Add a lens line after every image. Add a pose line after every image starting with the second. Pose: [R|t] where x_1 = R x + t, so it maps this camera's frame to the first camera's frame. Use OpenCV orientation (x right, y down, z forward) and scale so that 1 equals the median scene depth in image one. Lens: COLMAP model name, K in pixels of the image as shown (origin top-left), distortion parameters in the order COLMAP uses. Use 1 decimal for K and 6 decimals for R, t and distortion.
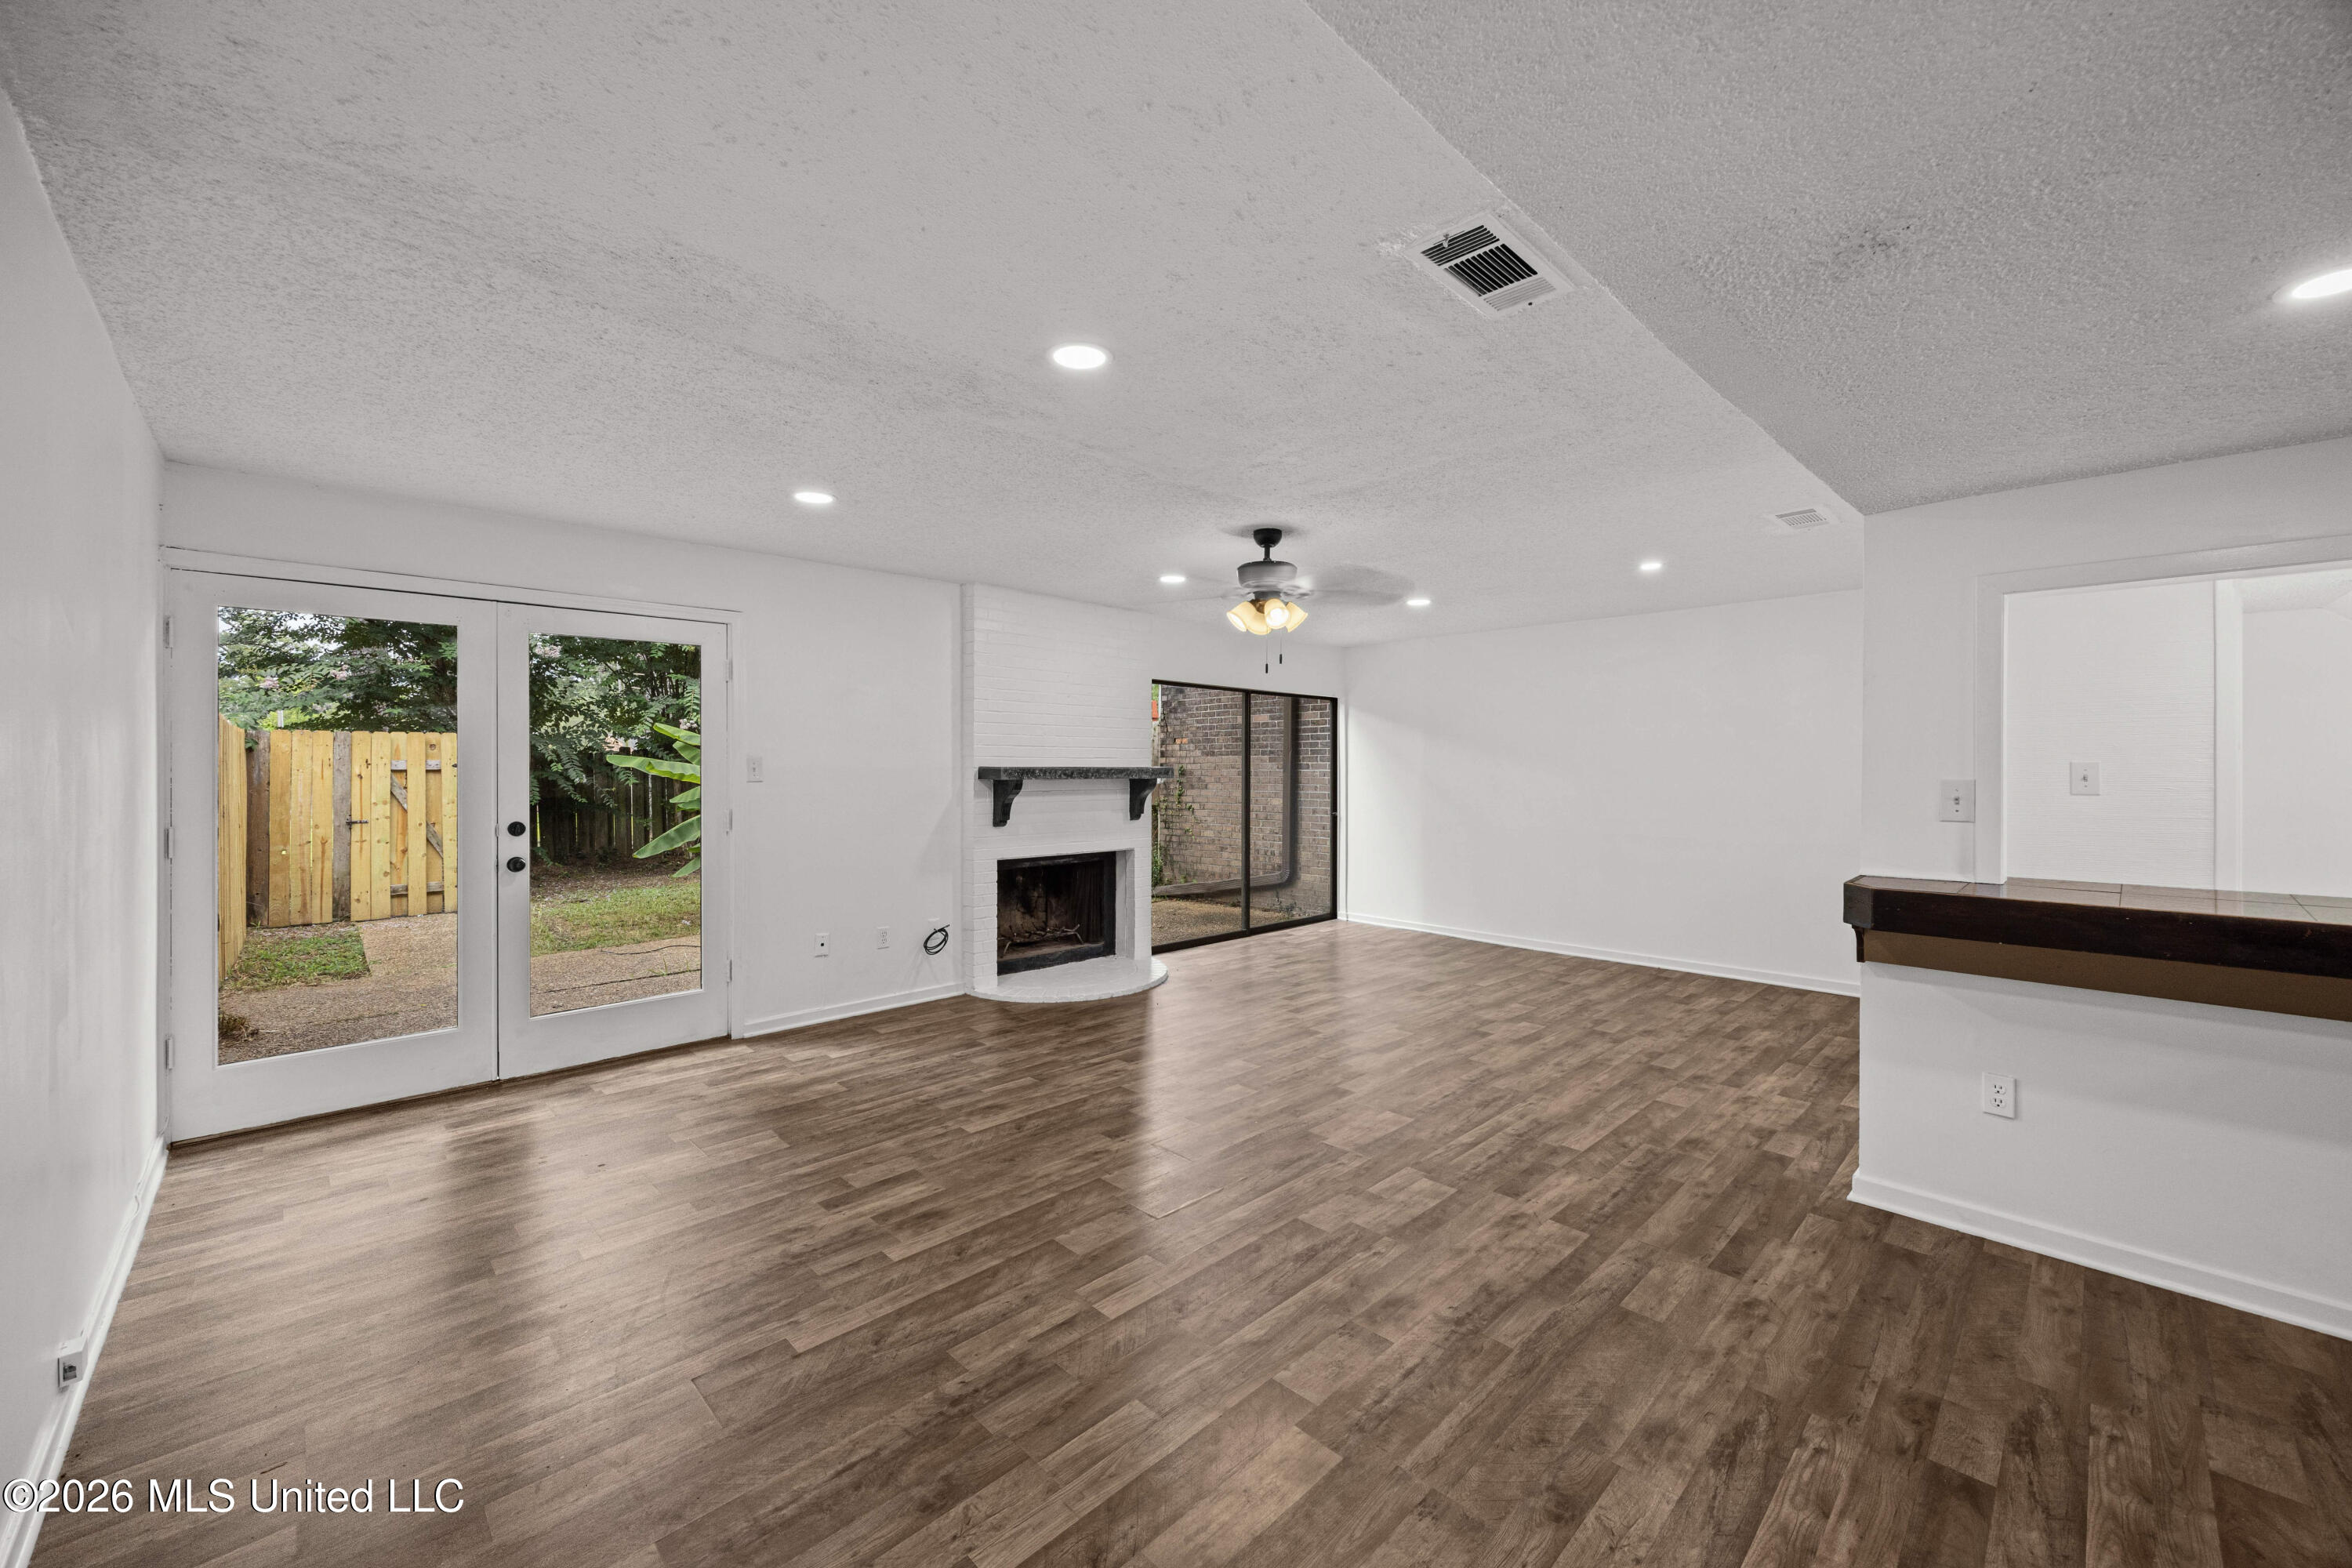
lens RADIAL K [[911.1, 0, 1176.0], [0, 911.1, 784.0], [0, 0, 1]] dist [-0.004857, 0.000177]
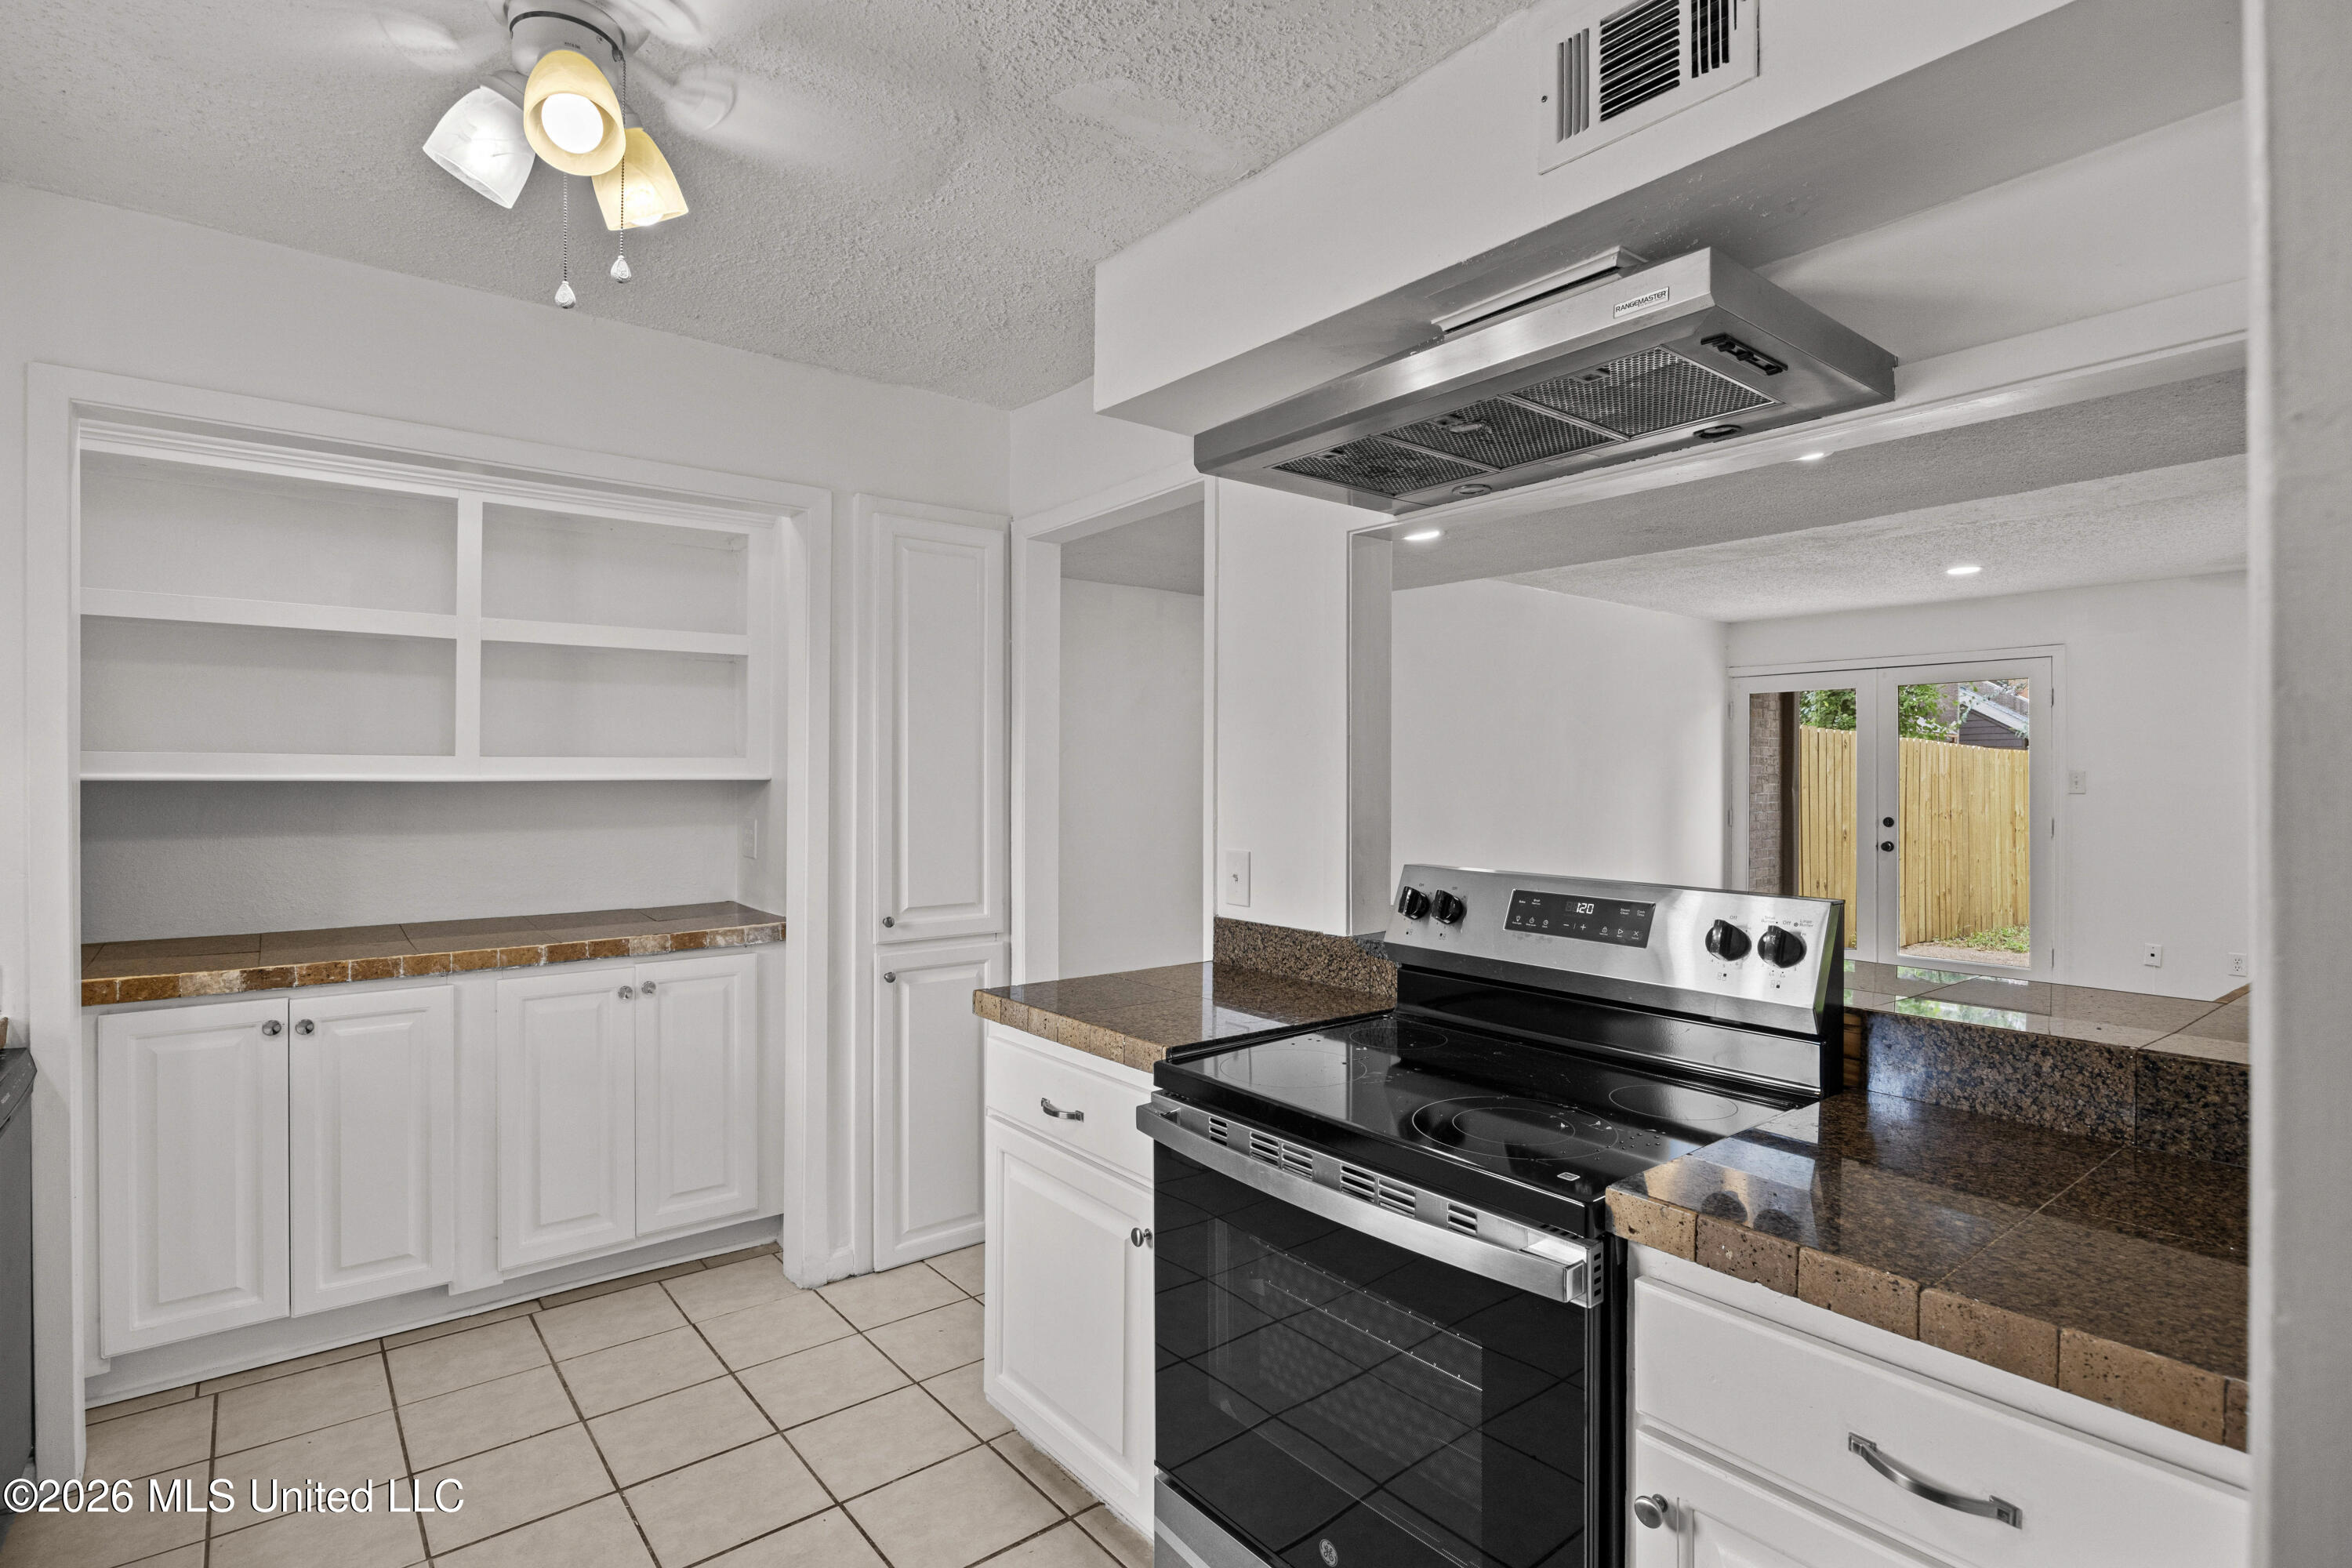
lens RADIAL K [[1157.4, 0, 1185.6], [0, 1157.4, 777.8], [0, 0, 1]] dist [-0.010931, 0.000005]
pose [[-0.094138, -0.001250, -0.995558, 1.241420], [-0.024583, 0.999697, 0.001069, 0.004059], [0.995256, 0.024575, -0.094141, 0.050344]]
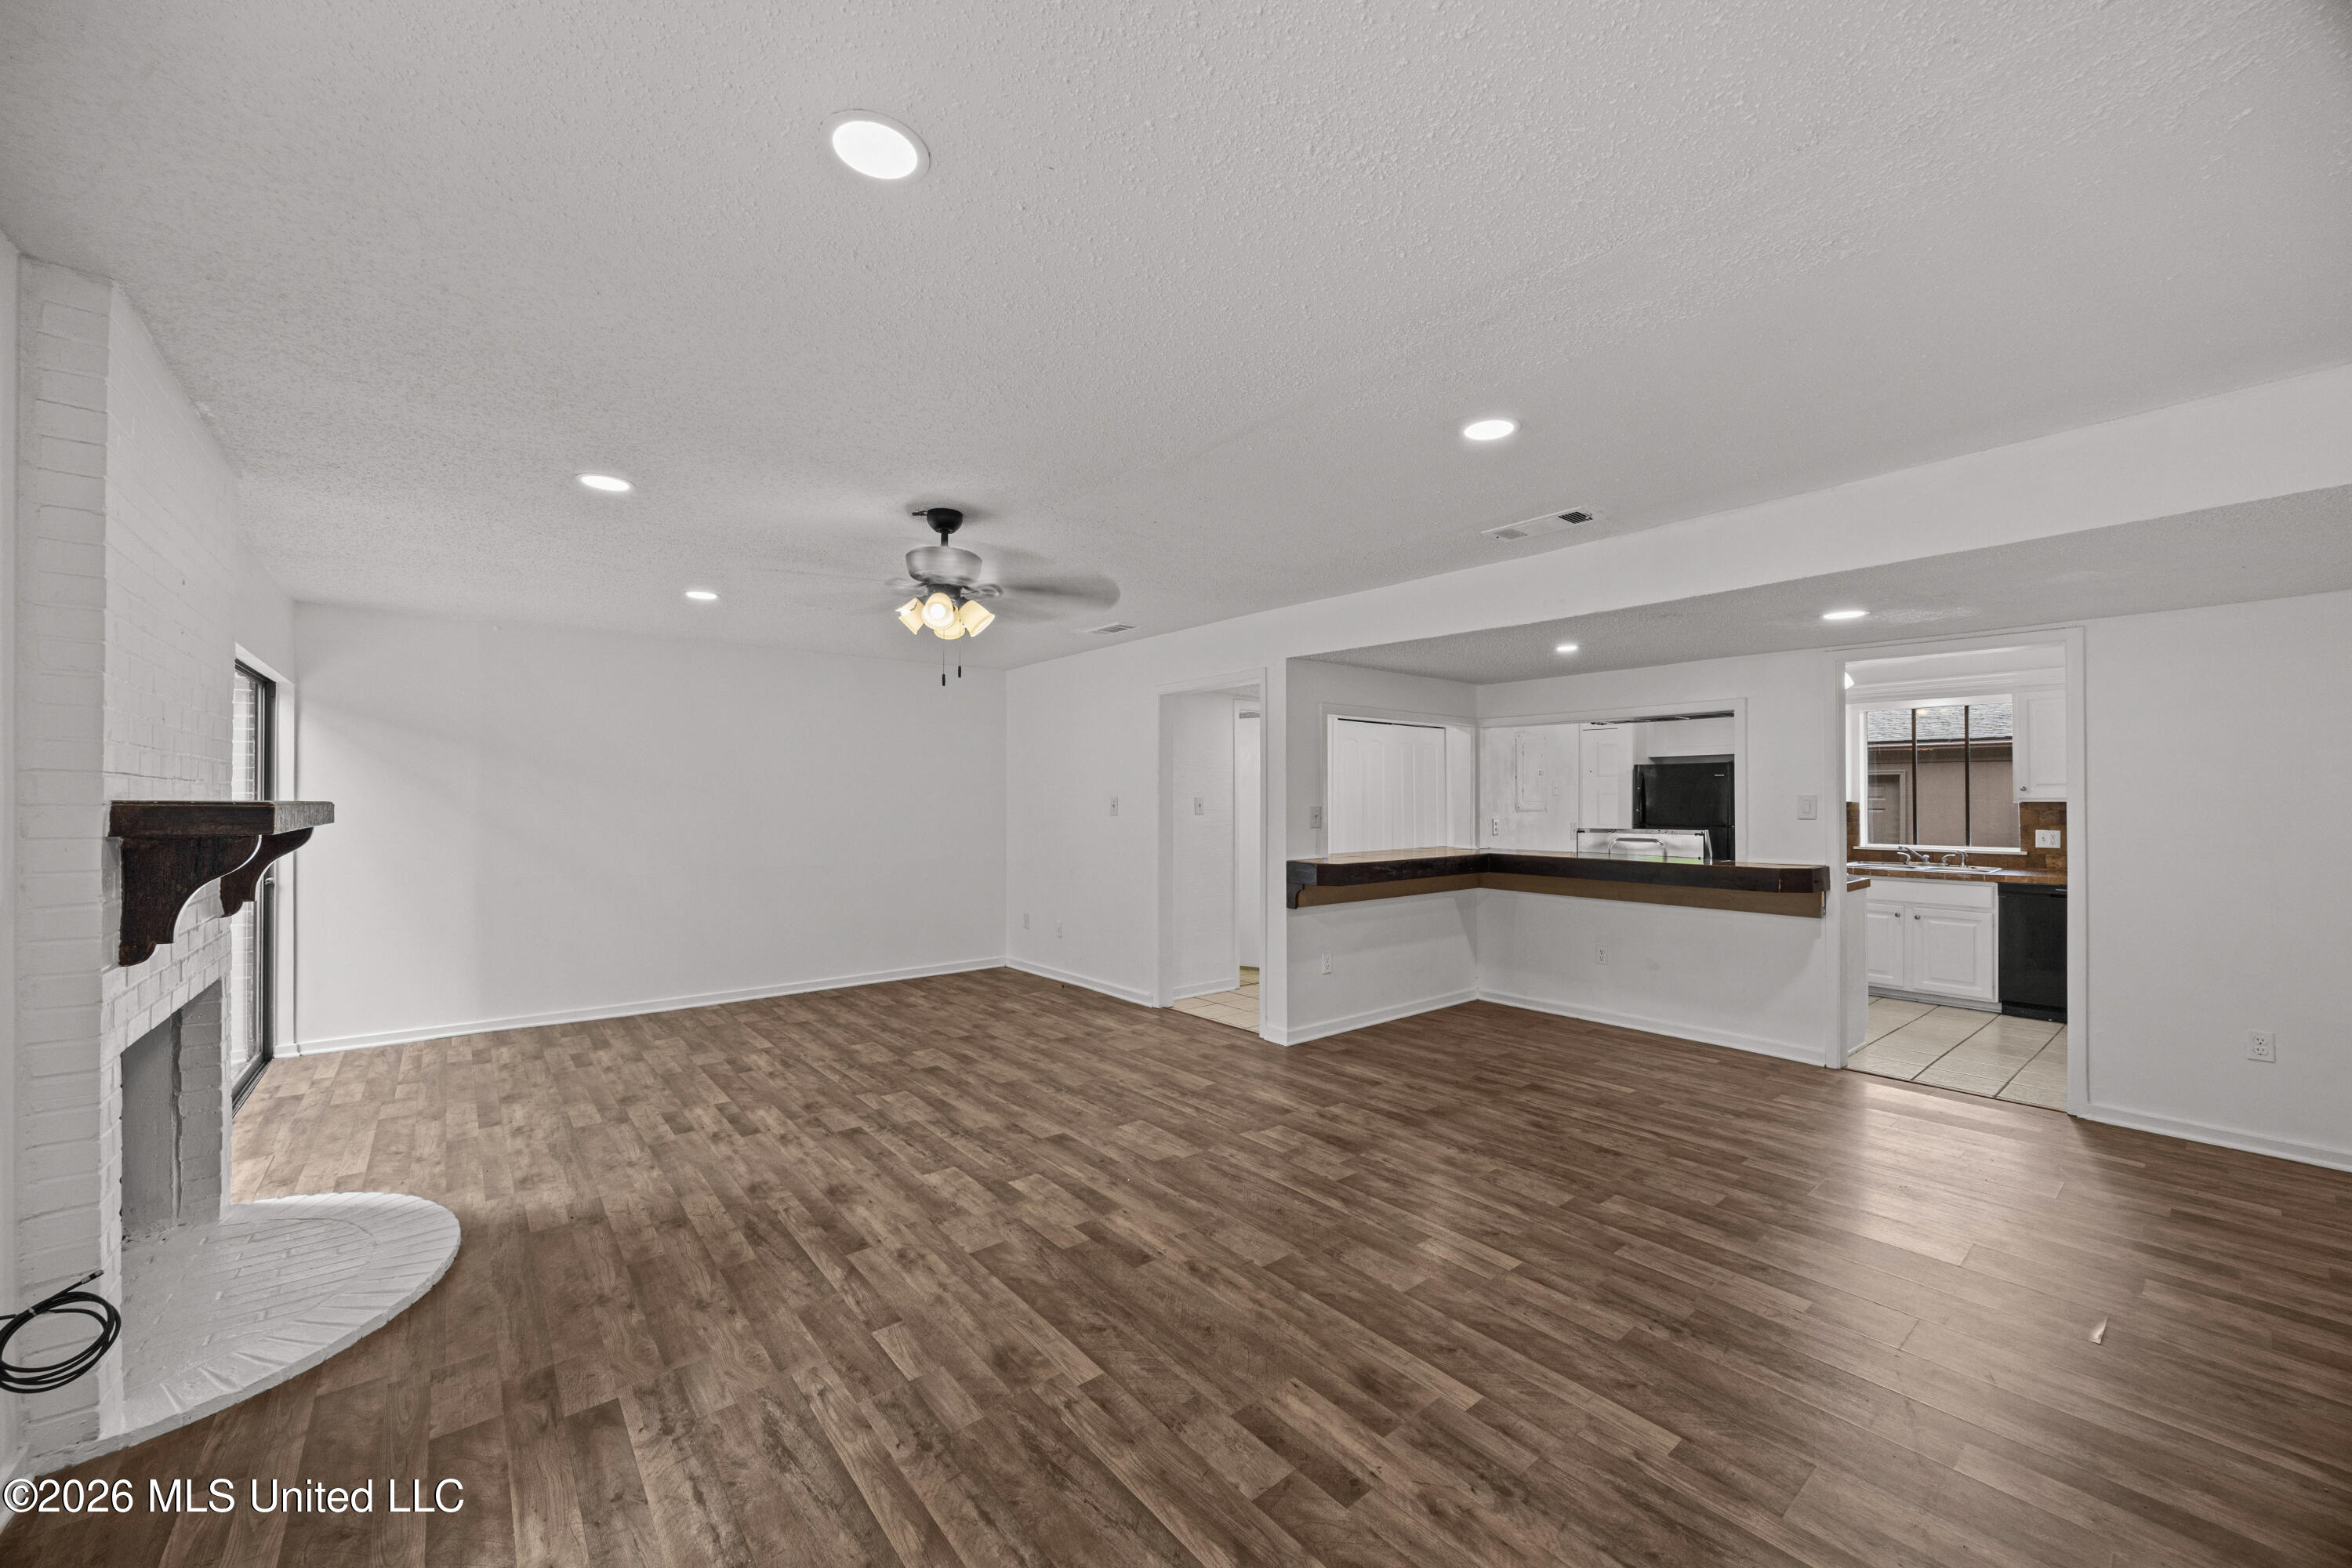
lens RADIAL K [[899.3, 0, 1195.7], [0, 899.3, 776.1], [0, 0, 1]] dist [0.000545, 0.000006]
pose [[0.076042, 0.024941, 0.996793, -0.745459], [0.020343, 0.999440, -0.026559, -0.013702], [-0.996897, 0.022297, 0.075492, 0.764457]]
